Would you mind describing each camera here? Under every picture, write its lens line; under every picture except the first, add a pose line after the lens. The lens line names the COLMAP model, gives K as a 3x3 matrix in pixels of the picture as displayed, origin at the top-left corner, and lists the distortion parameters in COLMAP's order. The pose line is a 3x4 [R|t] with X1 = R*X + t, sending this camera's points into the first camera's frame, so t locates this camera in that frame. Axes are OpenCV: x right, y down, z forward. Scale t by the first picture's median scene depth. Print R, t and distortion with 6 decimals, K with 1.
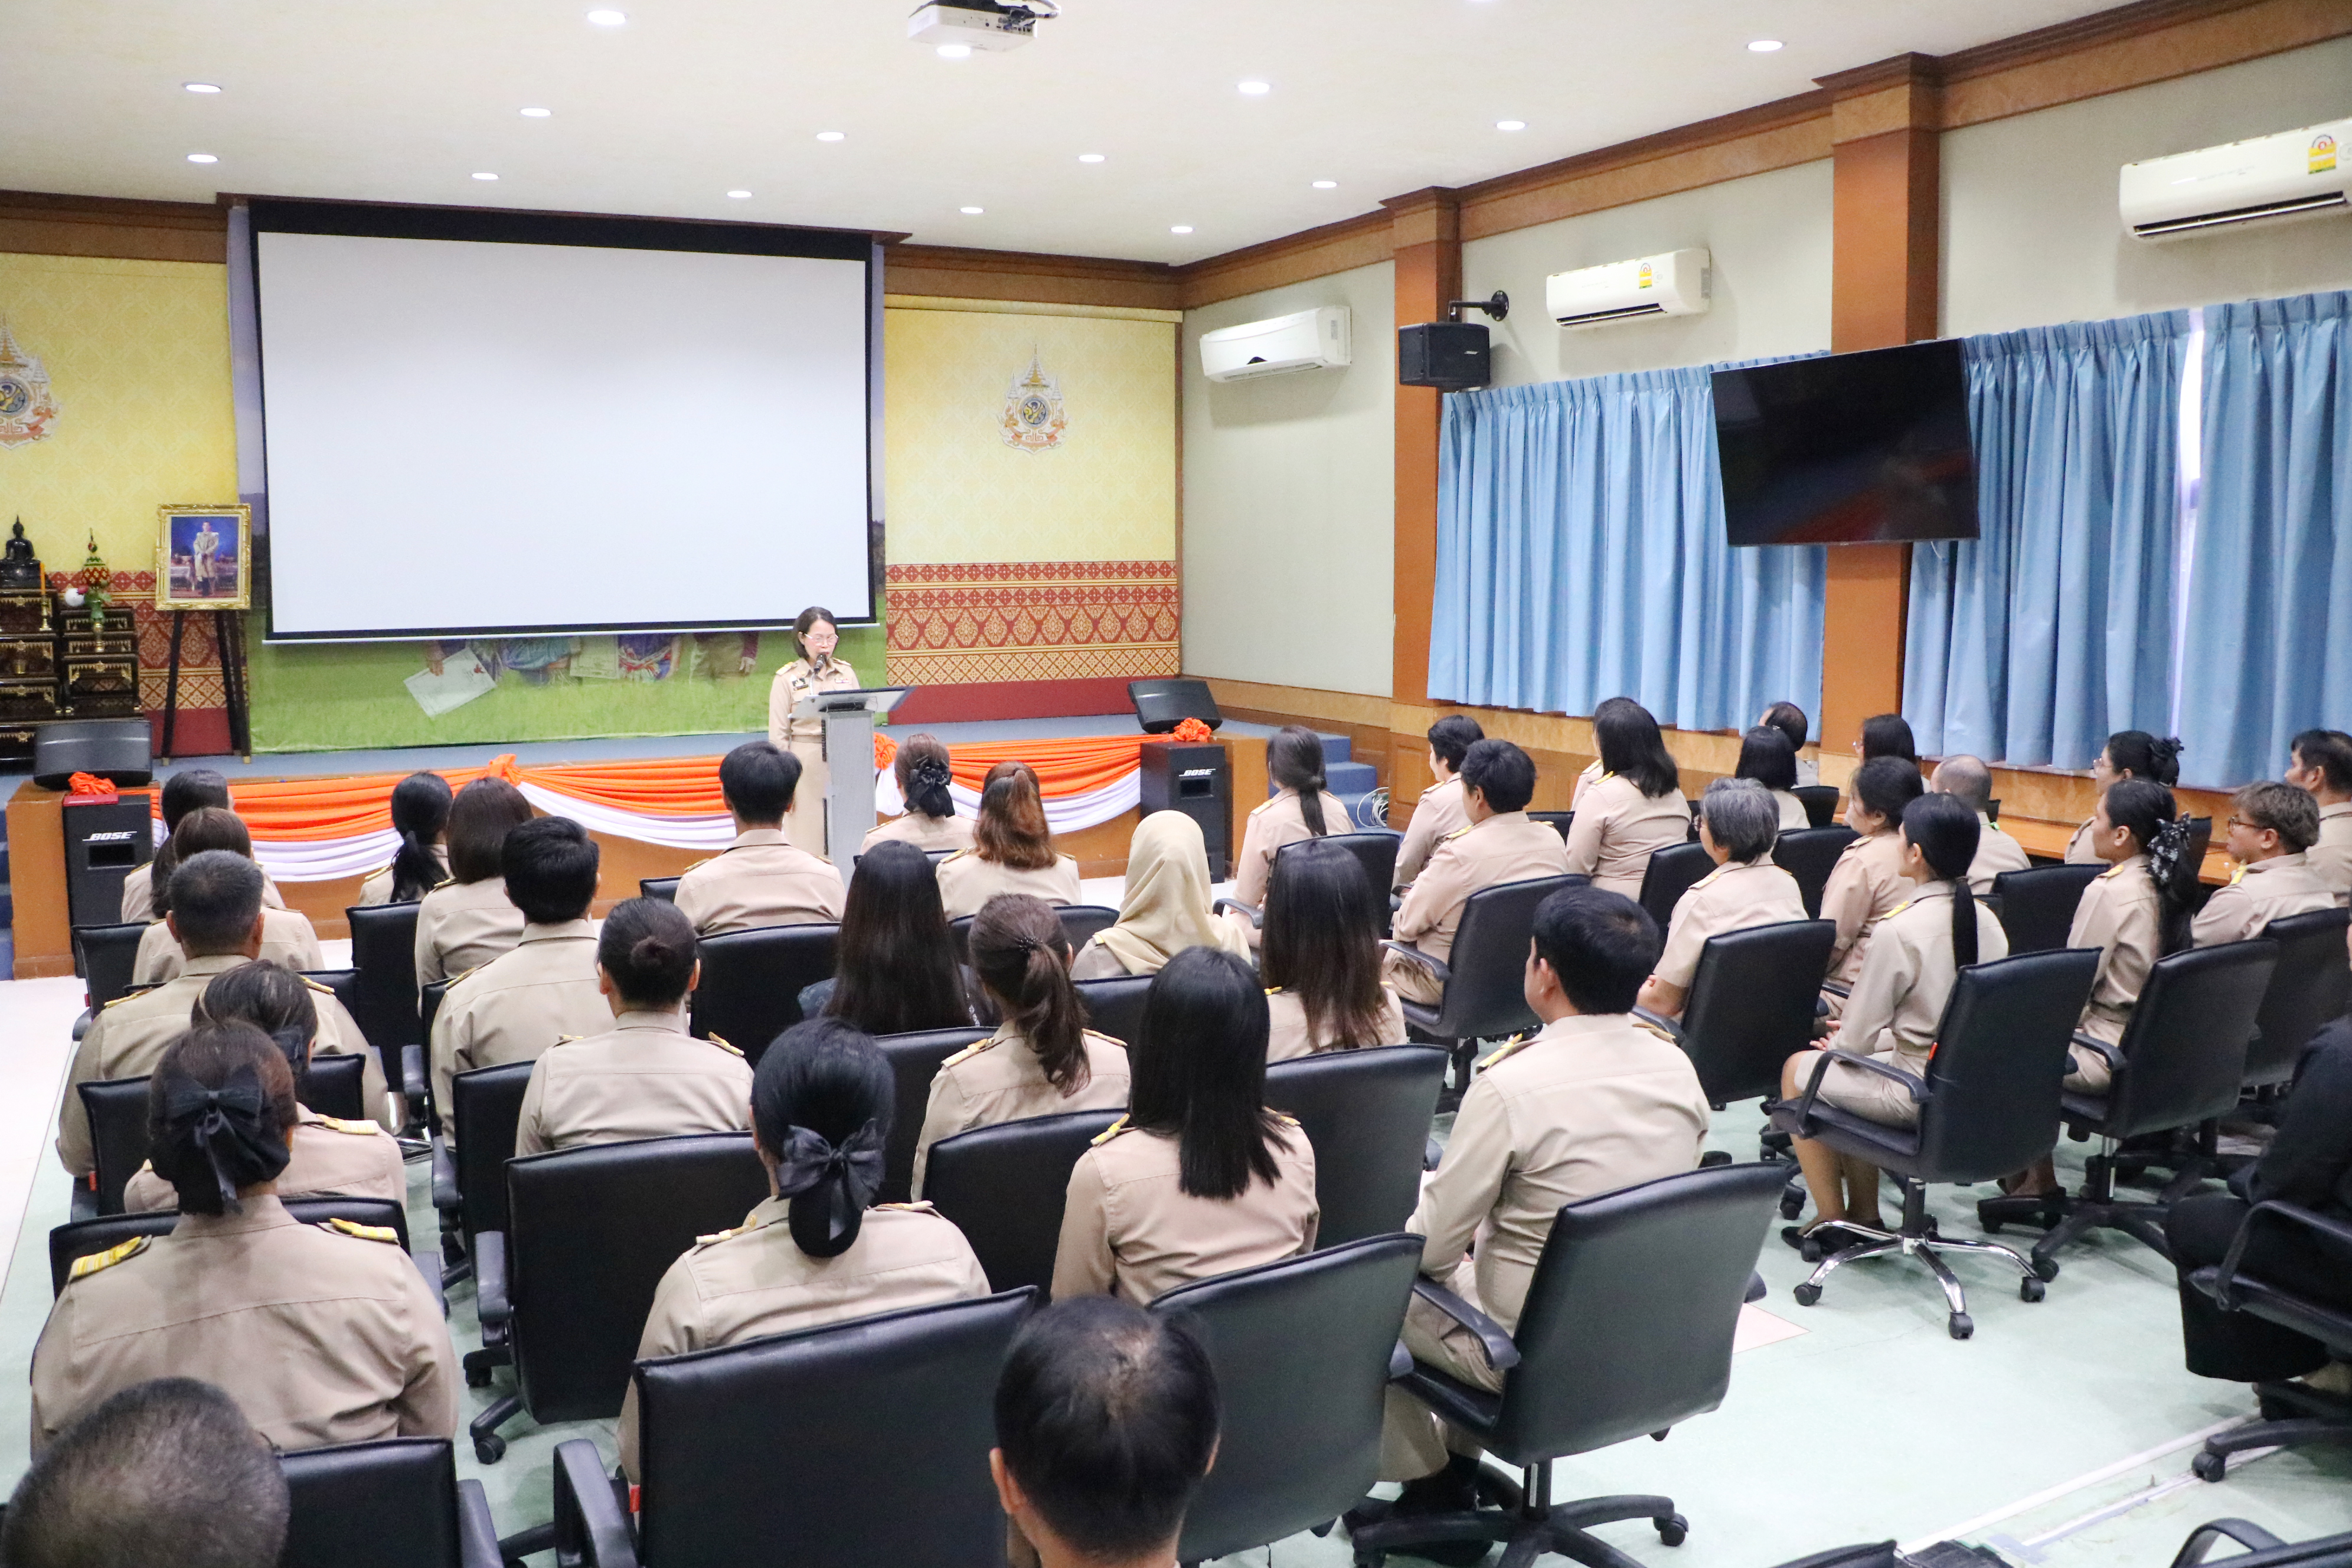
lens RADIAL K [[1910.0, 0, 1192.7], [0, 1910.0, 777.0], [0, 0, 1]] dist [-0.141942, 0.074297]
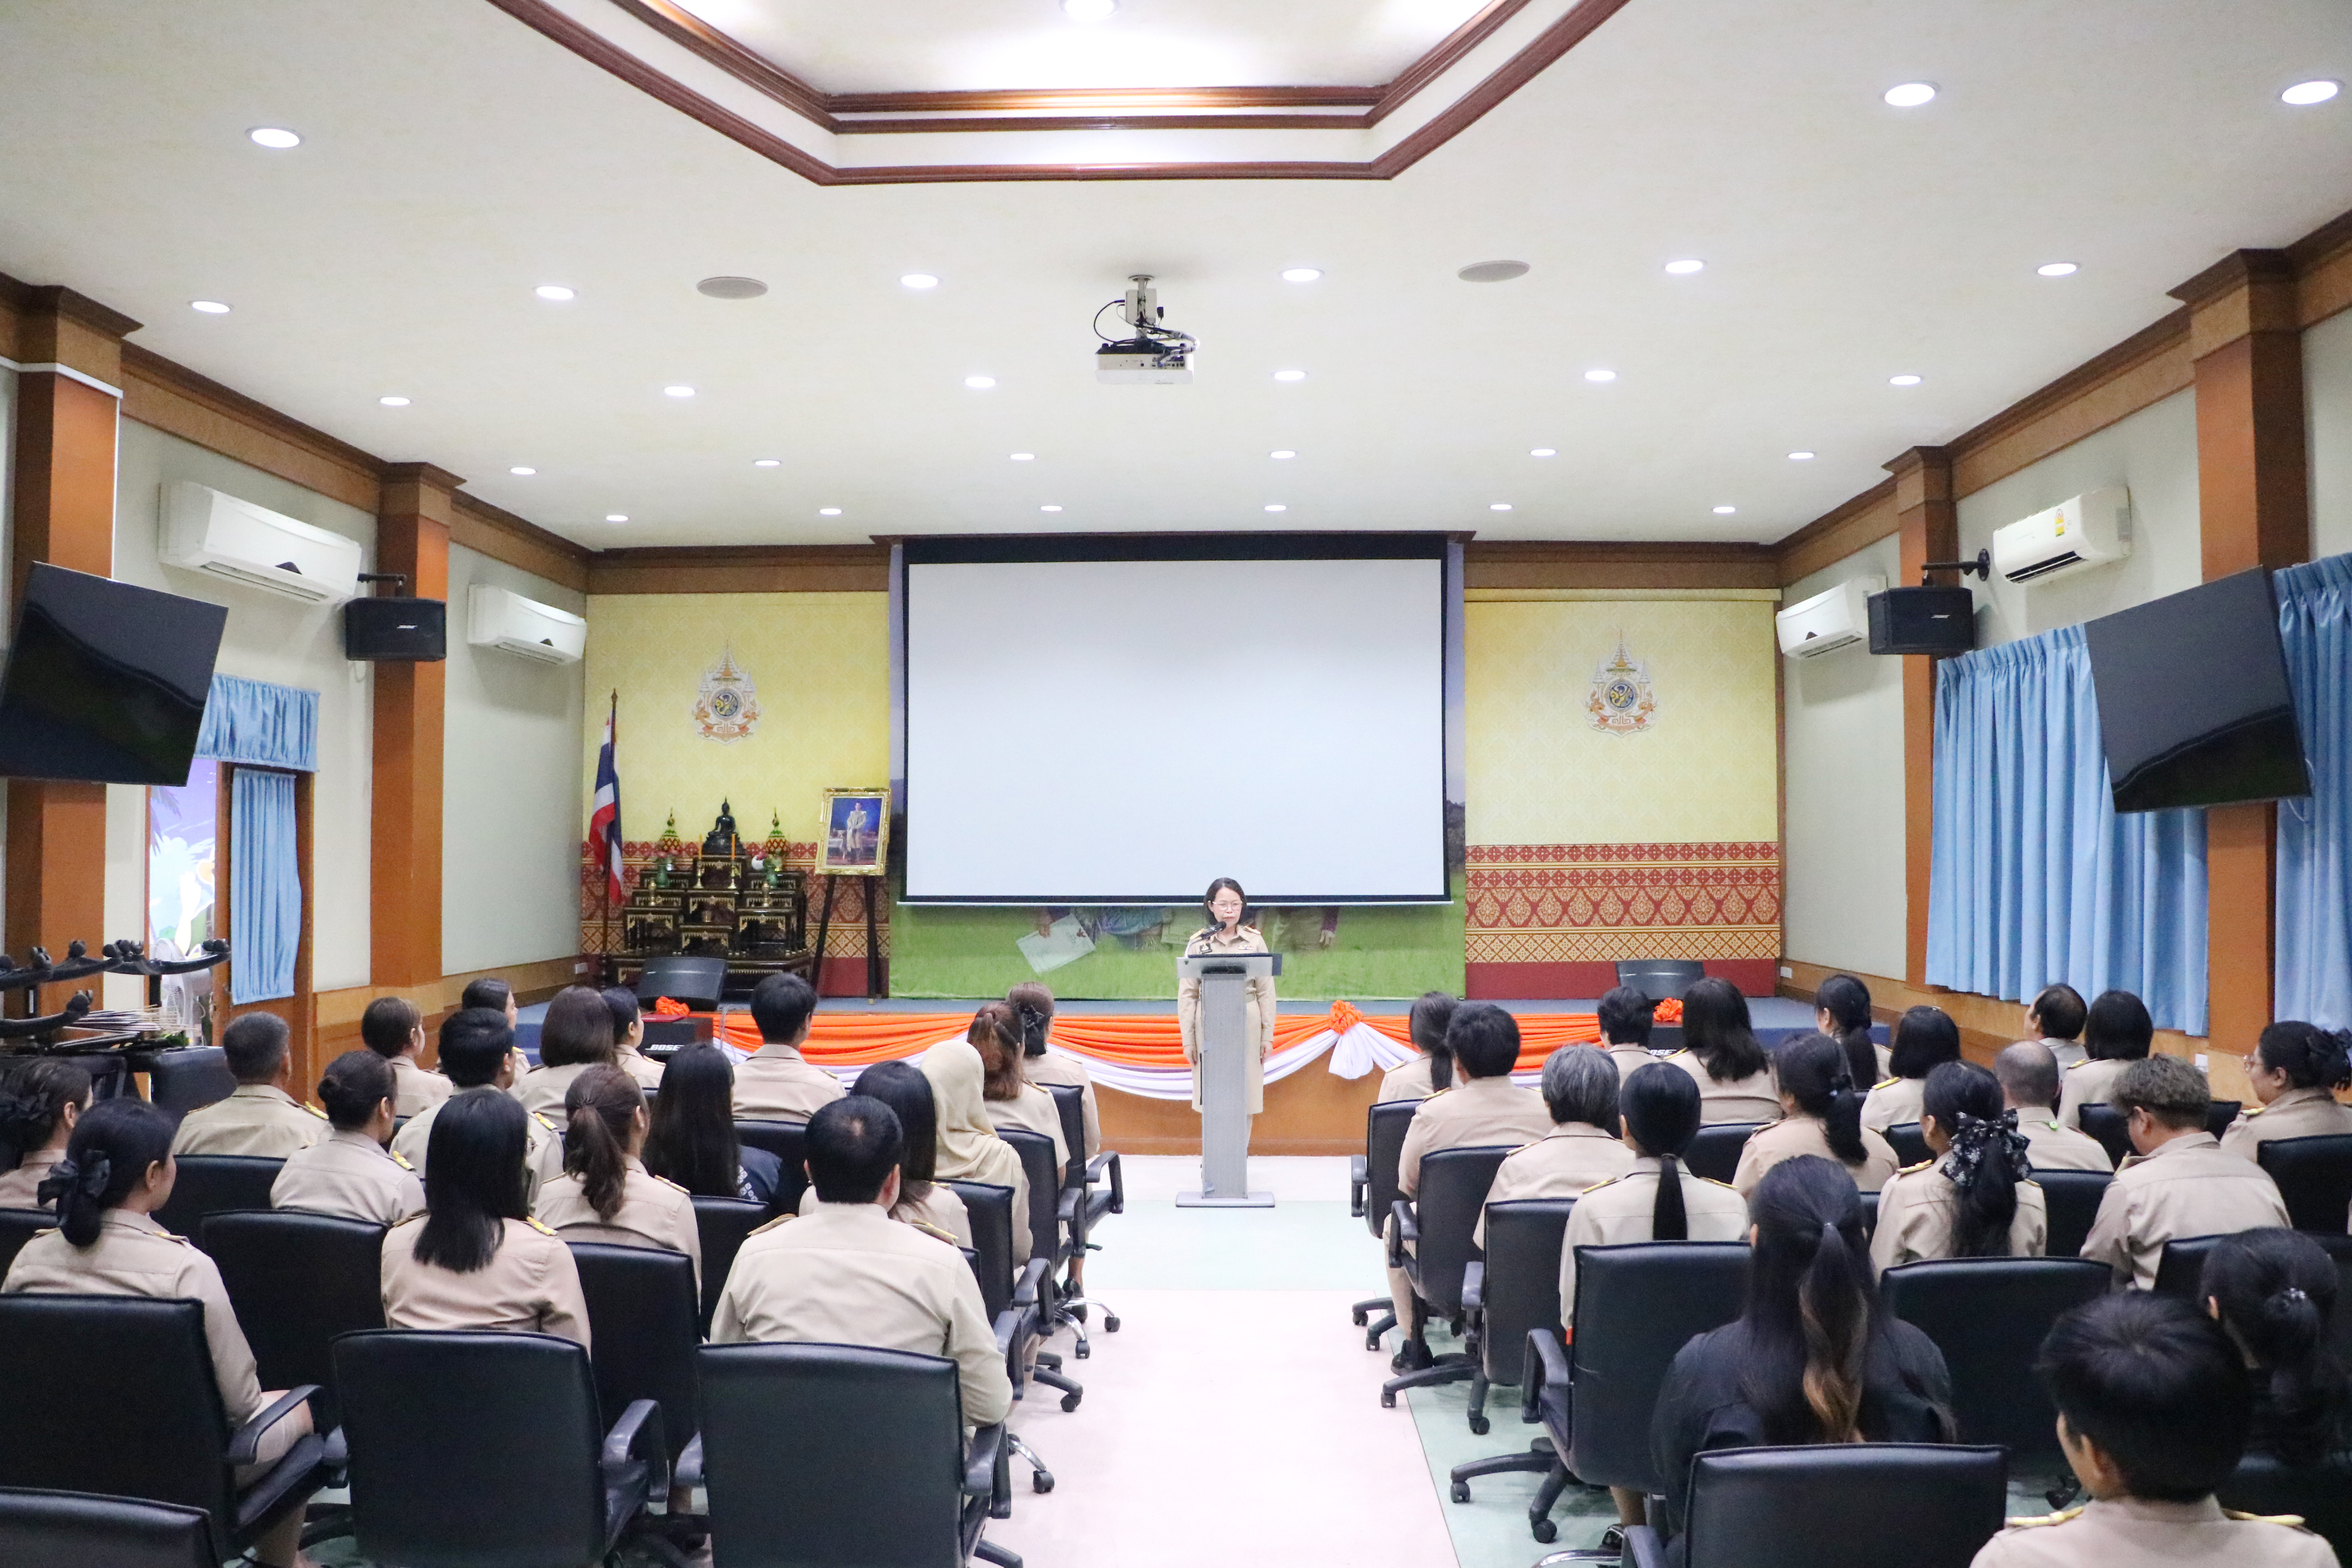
lens RADIAL K [[1910.0, 0, 1189.5], [0, 1910.0, 780.7], [0, 0, 1]] dist [-0.141942, 0.074297]
pose [[0.873046, -0.017038, -0.487341, 0.251250], [-0.056589, 0.989098, -0.135955, 0.004412], [0.484344, 0.146273, 0.862563, 0.024500]]
